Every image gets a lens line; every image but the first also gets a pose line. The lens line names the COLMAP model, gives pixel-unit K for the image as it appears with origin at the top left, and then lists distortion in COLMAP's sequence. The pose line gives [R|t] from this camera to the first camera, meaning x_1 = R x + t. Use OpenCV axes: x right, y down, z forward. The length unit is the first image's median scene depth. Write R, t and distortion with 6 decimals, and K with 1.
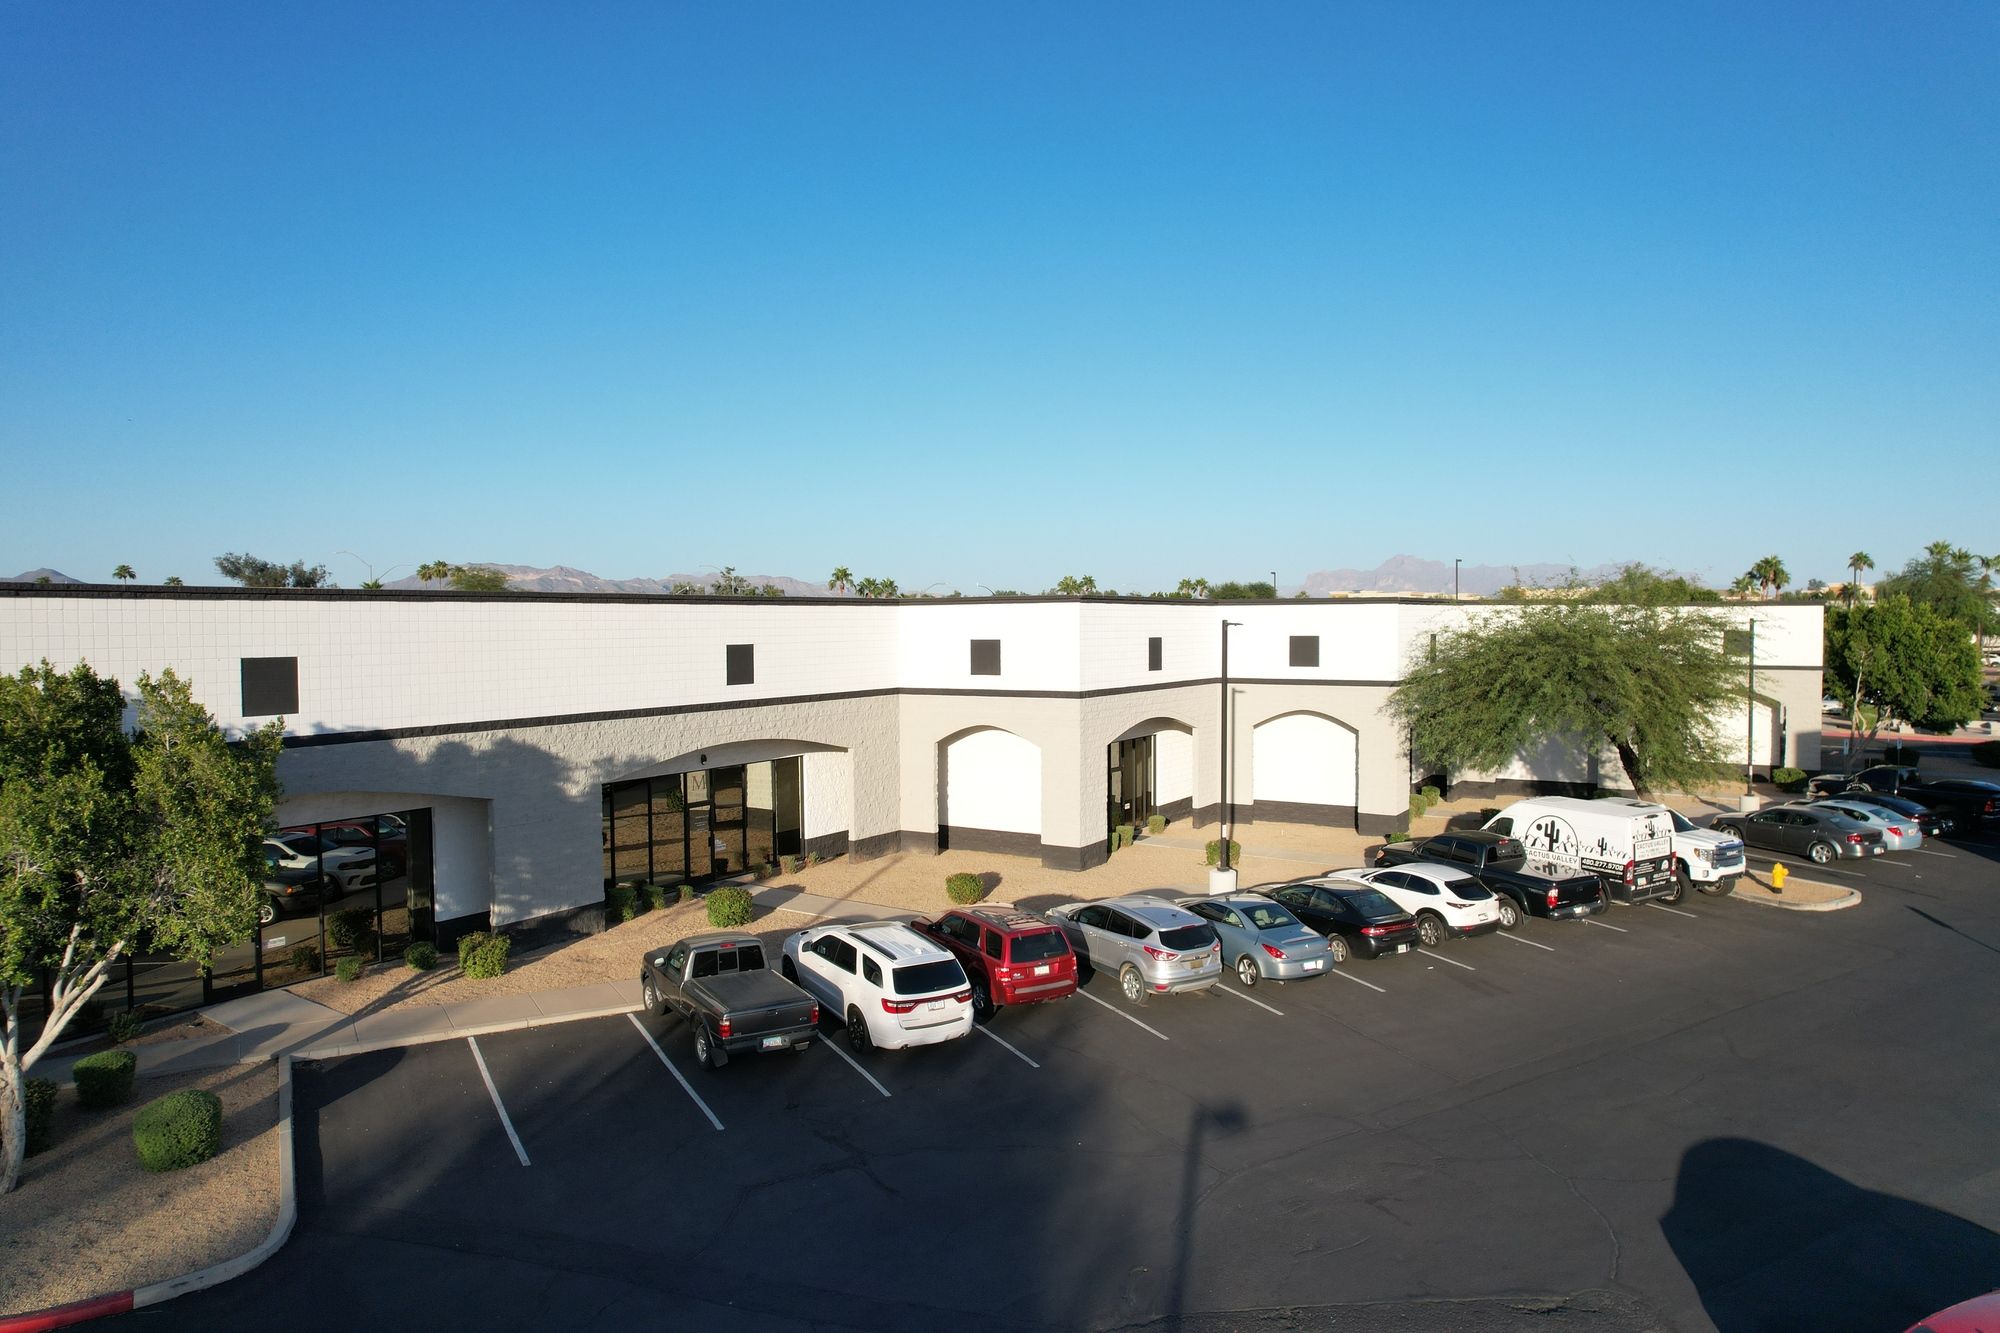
lens RADIAL K [[1275.1, 0, 1000.0], [0, 1275.1, 666.5], [0, 0, 1]] dist [-0.076074, 0.060345]
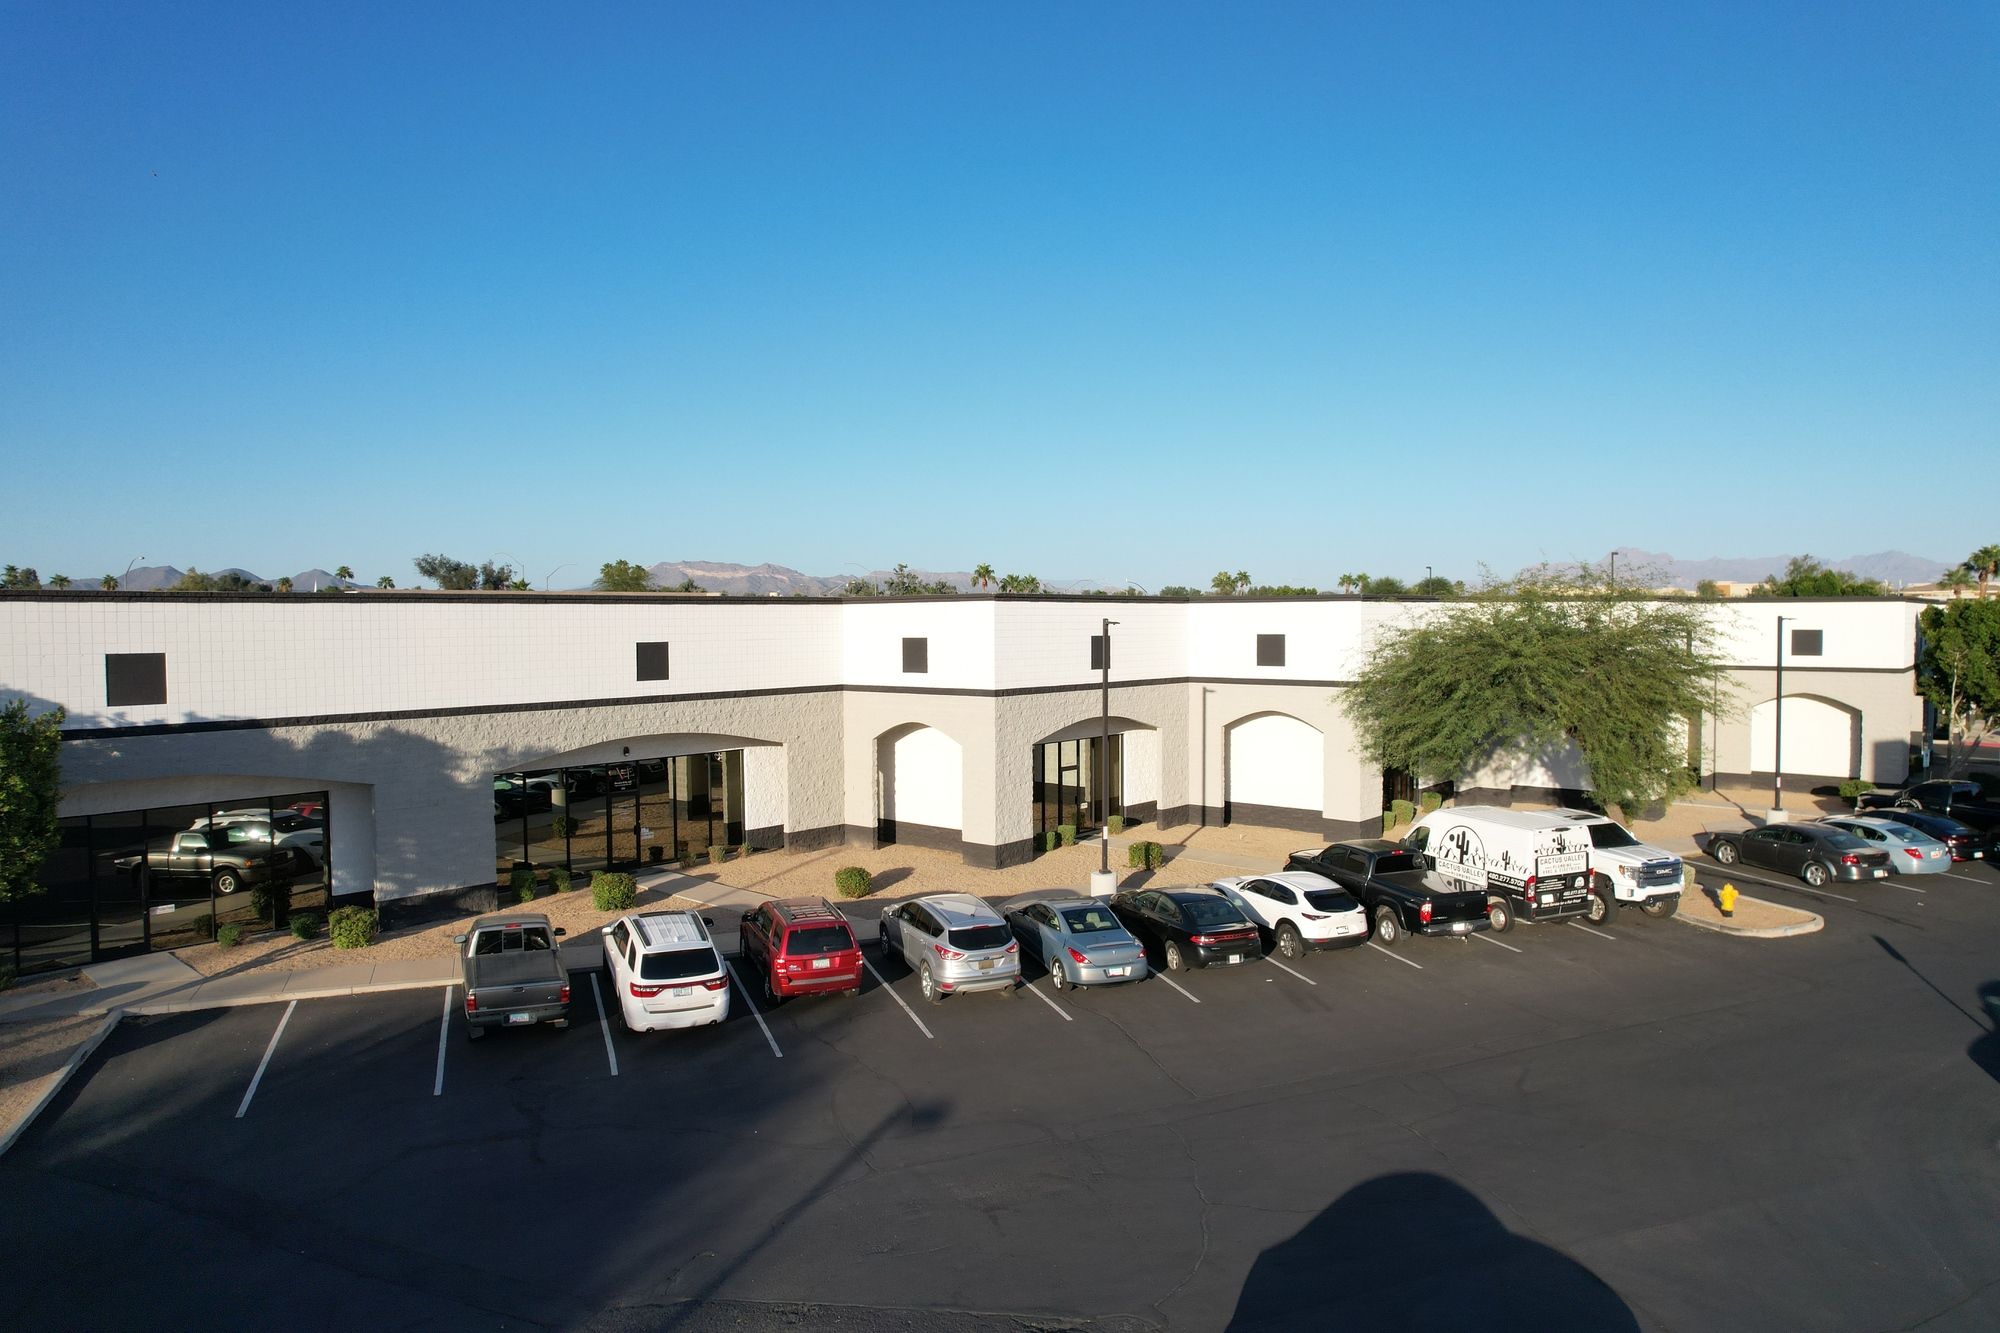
lens RADIAL K [[1276.2, 0, 1000.0], [0, 1276.2, 666.5], [0, 0, 1]] dist [-0.074198, 0.055968]
pose [[0.988166, 0.005899, -0.153278, 0.273620], [-0.005400, 0.999979, 0.003673, -0.002978], [0.153296, -0.002802, 0.988176, 0.012895]]
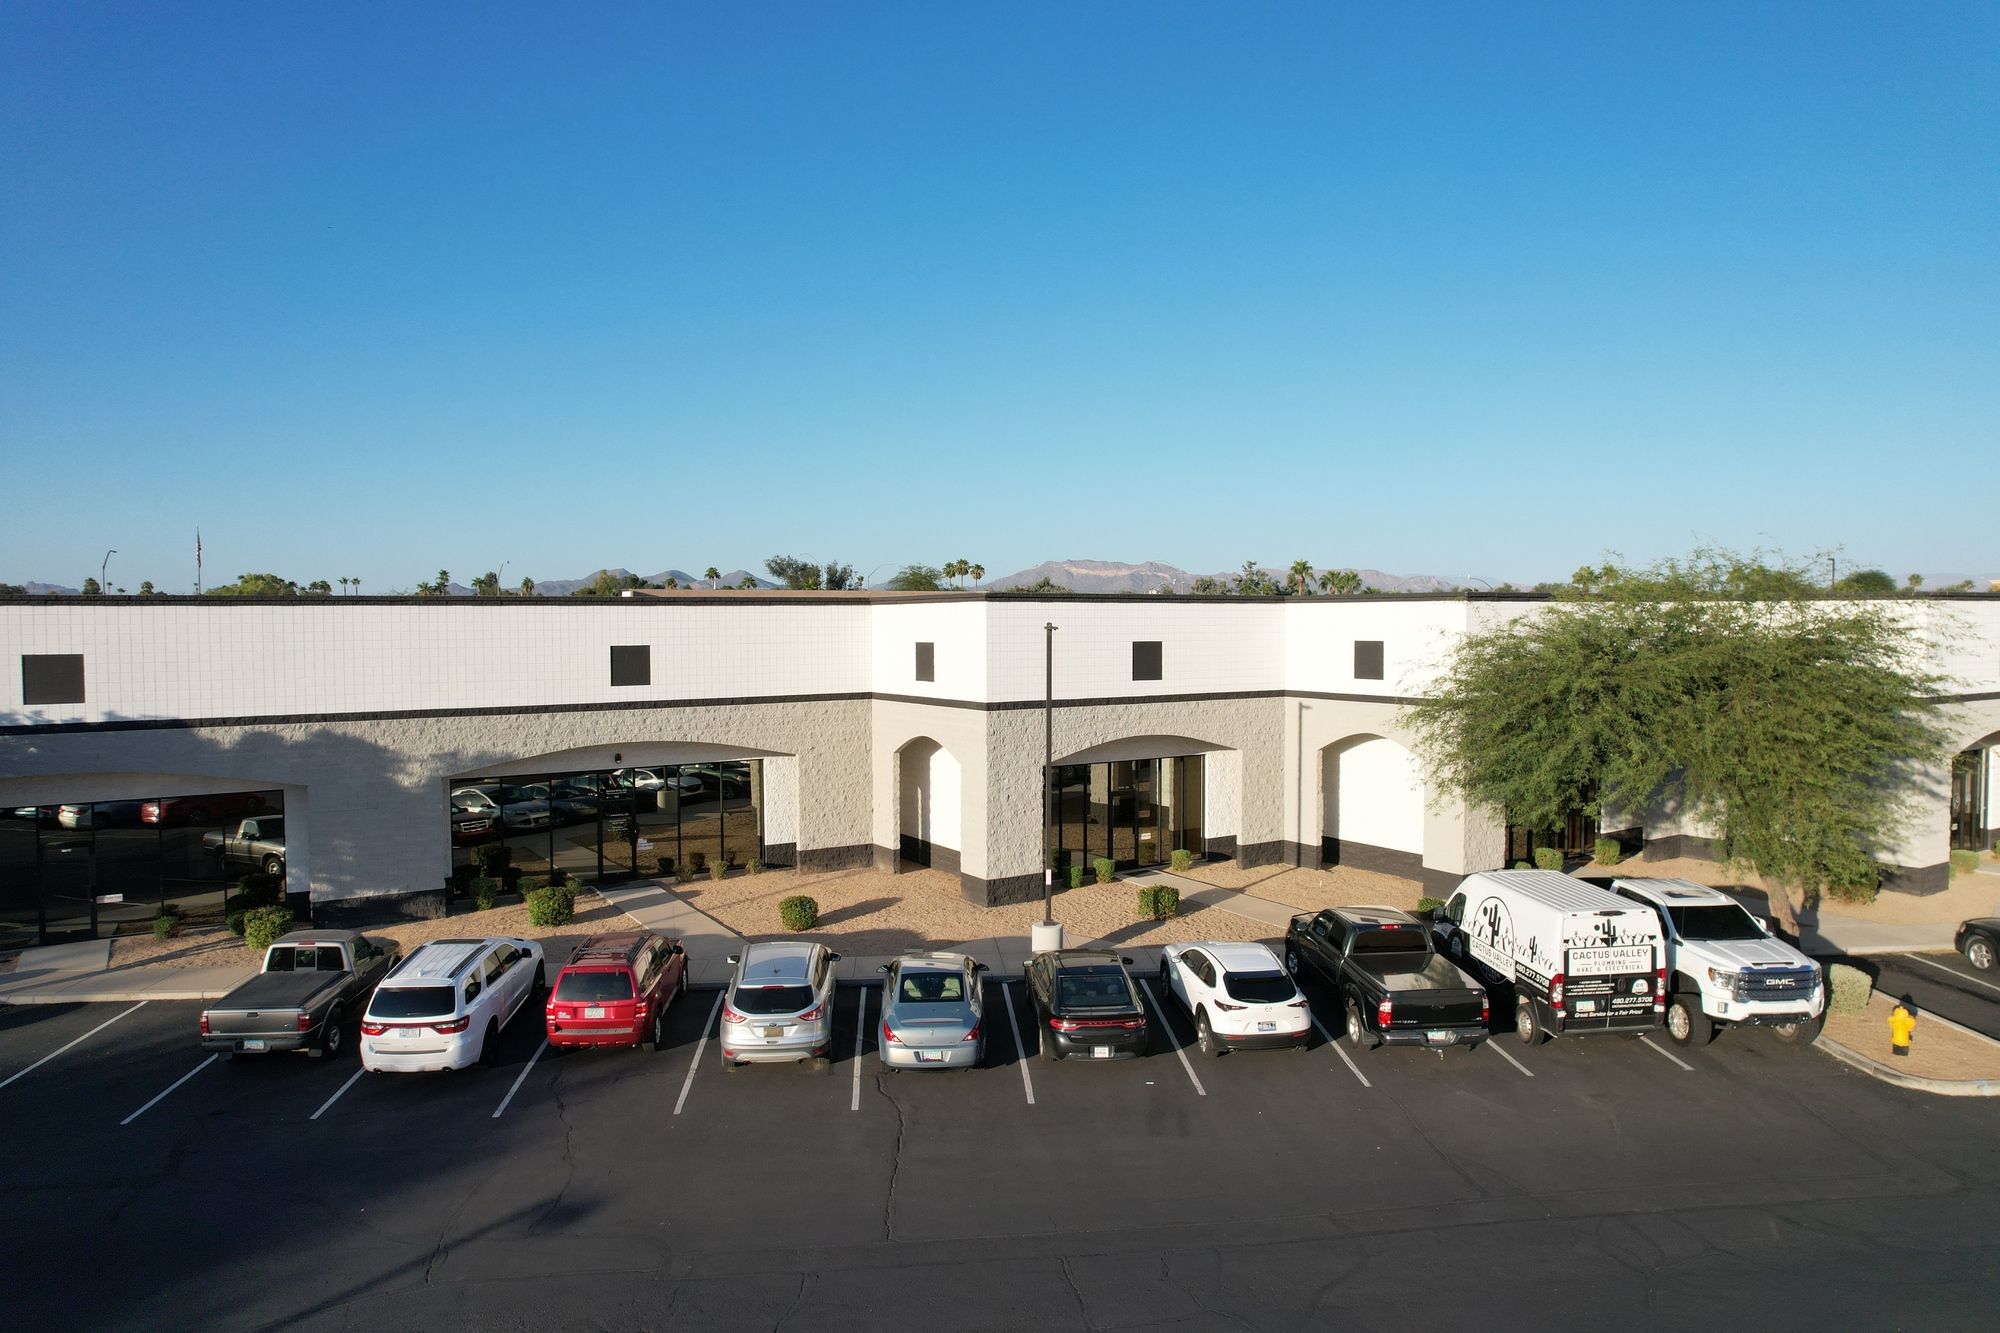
lens RADIAL K [[1276.6, 0, 1000.0], [0, 1276.6, 666.5], [0, 0, 1]] dist [-0.083861, 0.078221]
pose [[0.899682, 0.018809, -0.436140, 0.564495], [-0.016706, 0.999823, 0.008656, -0.016329], [0.436225, -0.000502, 0.899837, 0.263988]]
